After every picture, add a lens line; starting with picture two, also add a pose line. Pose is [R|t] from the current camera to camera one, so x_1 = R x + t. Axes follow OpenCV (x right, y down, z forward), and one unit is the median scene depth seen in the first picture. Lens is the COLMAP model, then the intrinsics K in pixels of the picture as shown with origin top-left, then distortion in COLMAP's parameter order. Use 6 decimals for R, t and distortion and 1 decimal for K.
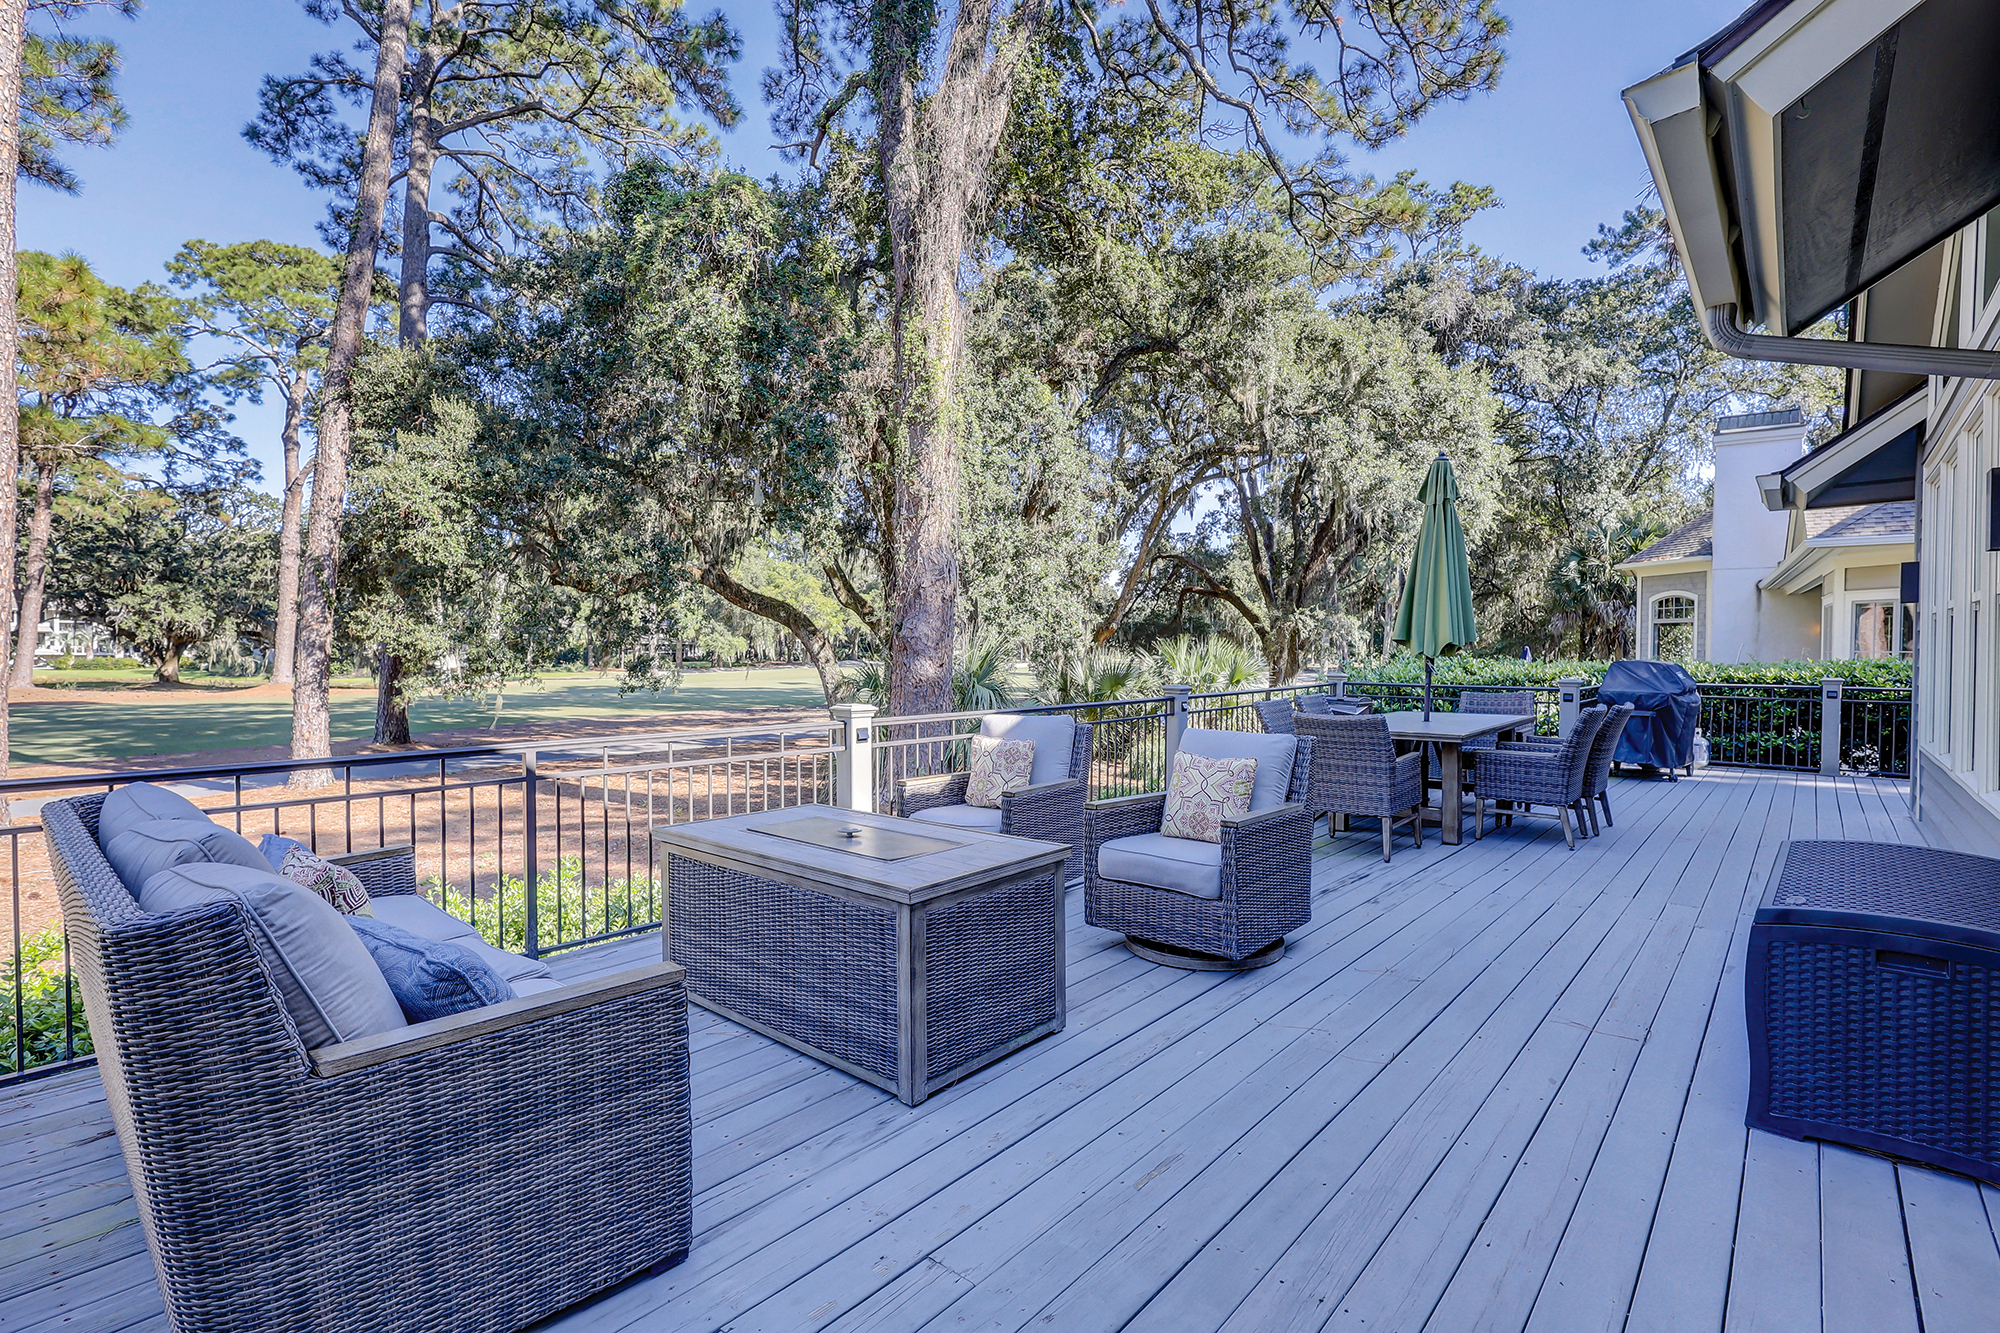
lens RADIAL K [[926.8, 0, 1002.9], [0, 926.8, 667.7], [0, 0, 1]] dist [0.000028, 0.002462]
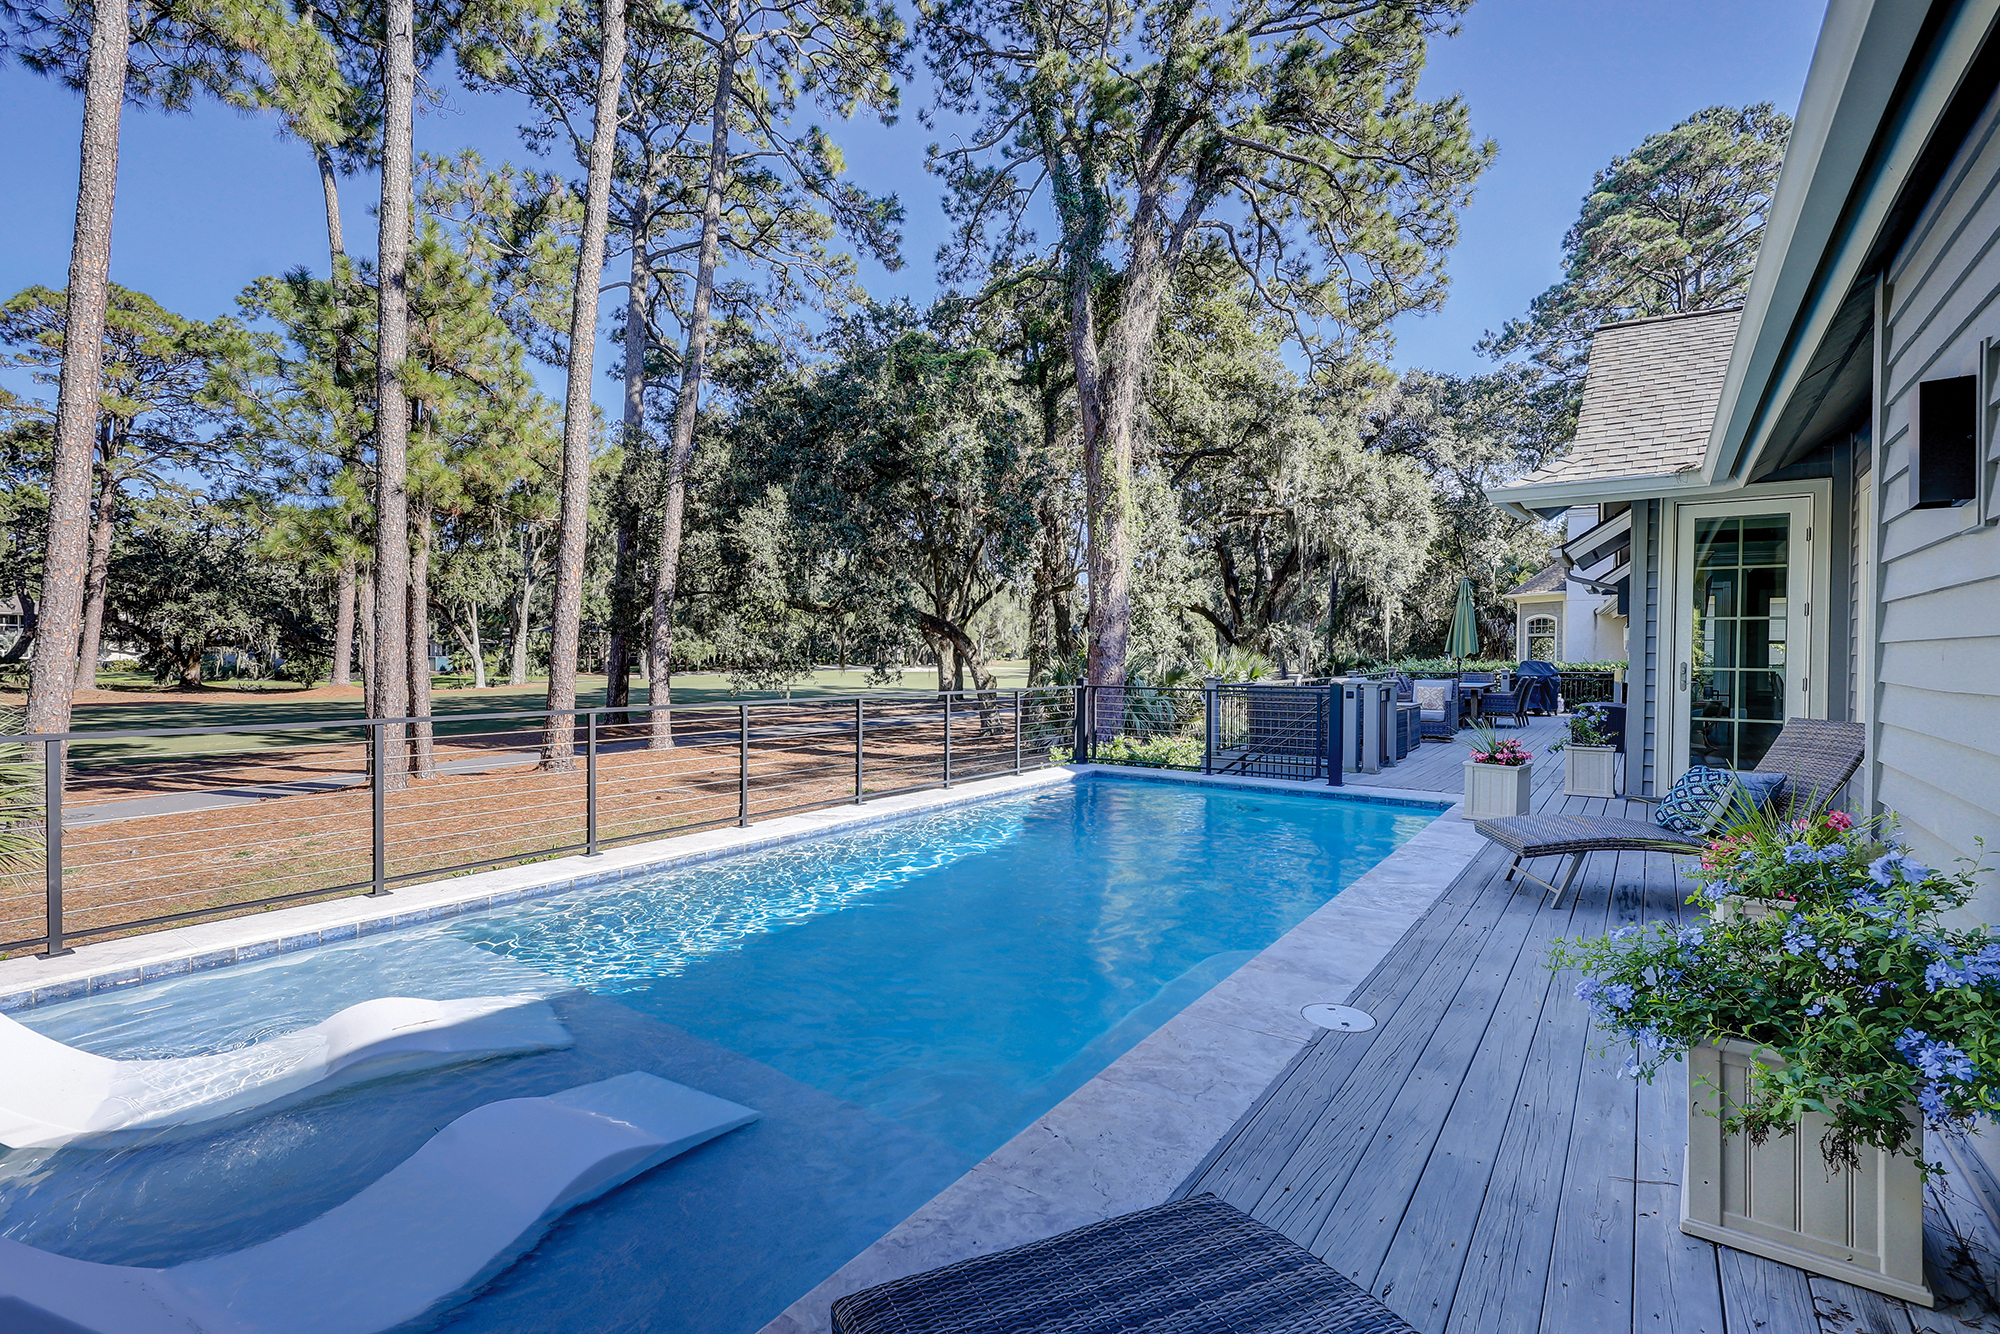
lens RADIAL K [[926.8, 0, 1003.9], [0, 926.8, 668.6], [0, 0, 1]] dist [0.000028, 0.002462]
pose [[0.994333, -0.001250, 0.106302, -0.358139], [0.001702, 0.999990, -0.004158, 0.008352], [-0.106296, 0.004315, 0.994325, -0.471460]]
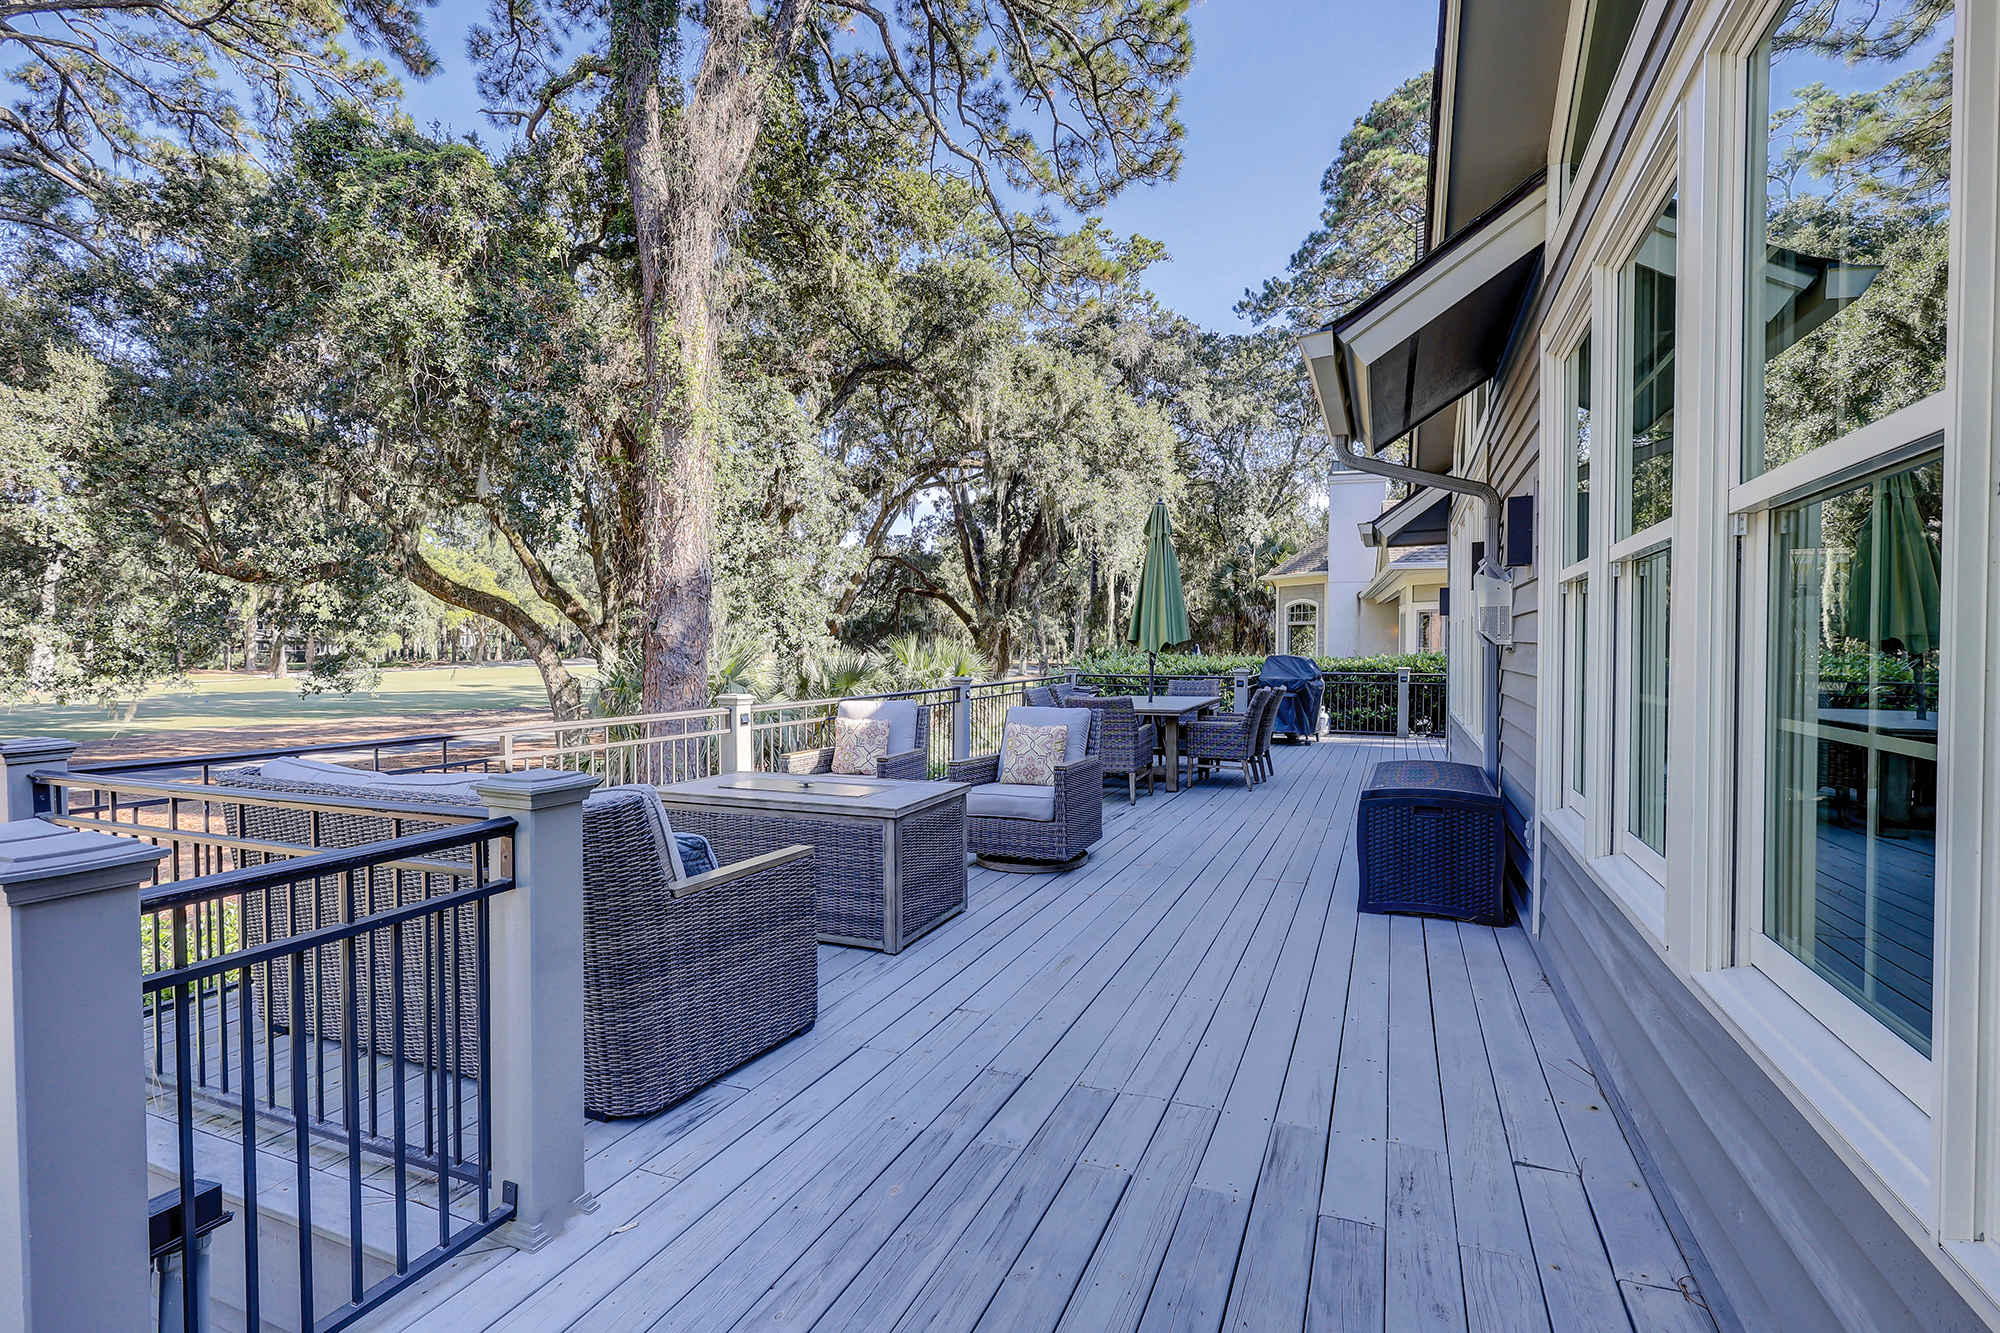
lens RADIAL K [[926.8, 0, 1003.8], [0, 926.8, 667.7], [0, 0, 1]] dist [0.000028, 0.002462]
pose [[0.949872, -0.007997, 0.312537, -0.052672], [0.007118, 0.999967, 0.003951, 0.000790], [-0.312558, -0.001528, 0.949897, -0.063399]]
